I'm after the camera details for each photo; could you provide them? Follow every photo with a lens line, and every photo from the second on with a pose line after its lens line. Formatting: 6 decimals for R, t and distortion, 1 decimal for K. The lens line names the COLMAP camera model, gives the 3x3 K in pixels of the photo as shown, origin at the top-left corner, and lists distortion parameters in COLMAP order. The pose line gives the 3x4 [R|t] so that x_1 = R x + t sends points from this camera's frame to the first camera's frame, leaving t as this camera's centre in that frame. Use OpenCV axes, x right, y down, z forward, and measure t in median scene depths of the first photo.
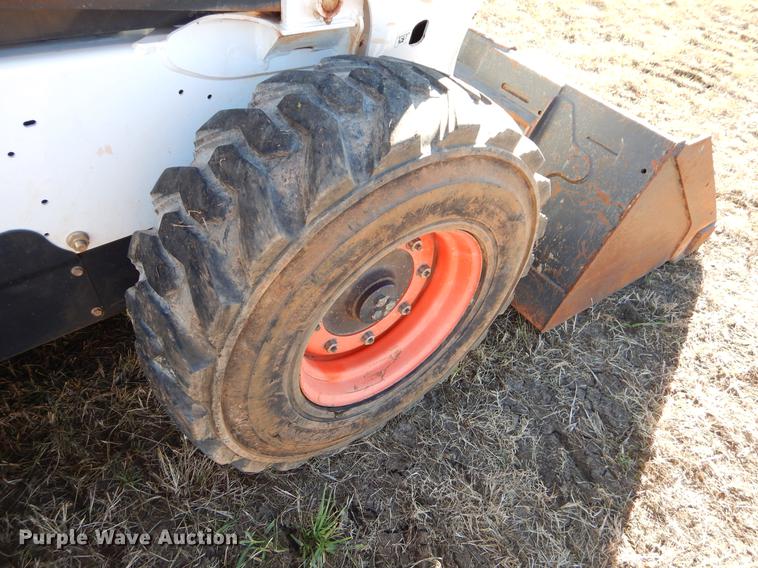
lens RADIAL K [[530.8, 0, 379.0], [0, 530.8, 284.0], [0, 0, 1]] dist [0.005499, 0.000224]
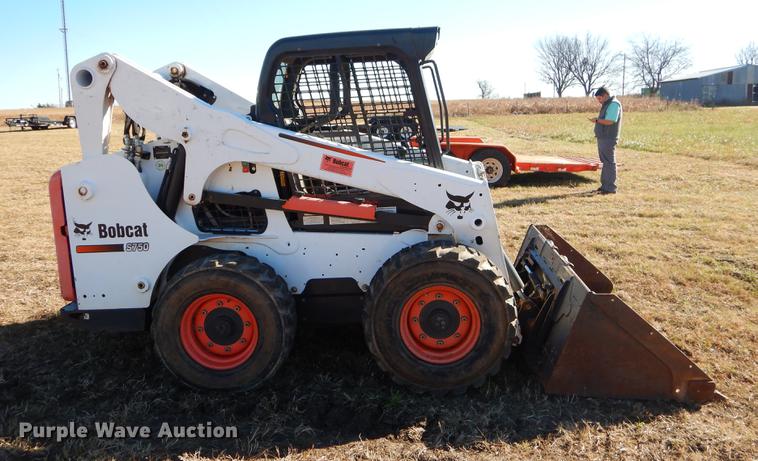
lens RADIAL K [[688.5, 0, 379.0], [0, 688.5, 230.5], [0, 0, 1]] dist [0.001940, -0.003845]
pose [[0.745346, 0.006062, -0.666650, 1.914907], [-0.407946, 0.795042, -0.448874, 1.244747], [0.527294, 0.606524, 0.595054, -1.411500]]
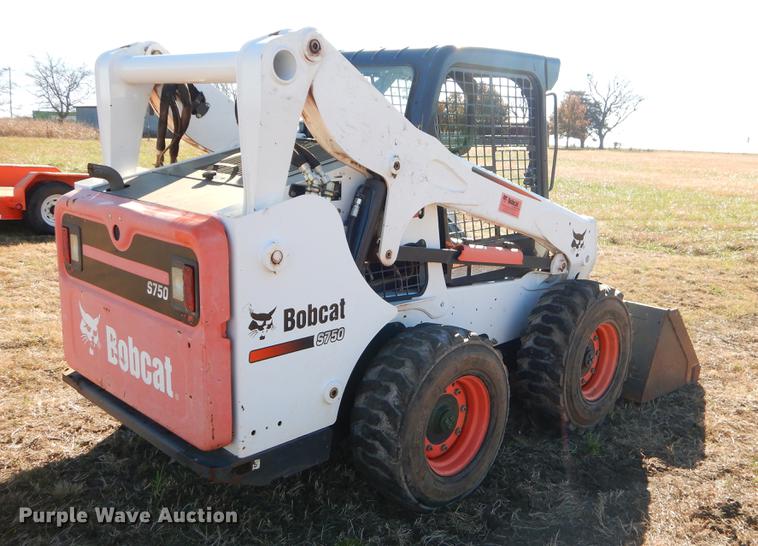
lens RADIAL K [[726.5, 0, 380.1], [0, 726.5, 310.0], [0, 0, 1]] dist [-0.008796, -0.005484]
pose [[0.983966, -0.091300, 0.153219, -1.466327], [0.158554, 0.841181, -0.516987, 1.443328], [-0.081684, 0.532991, 0.842169, -2.016622]]
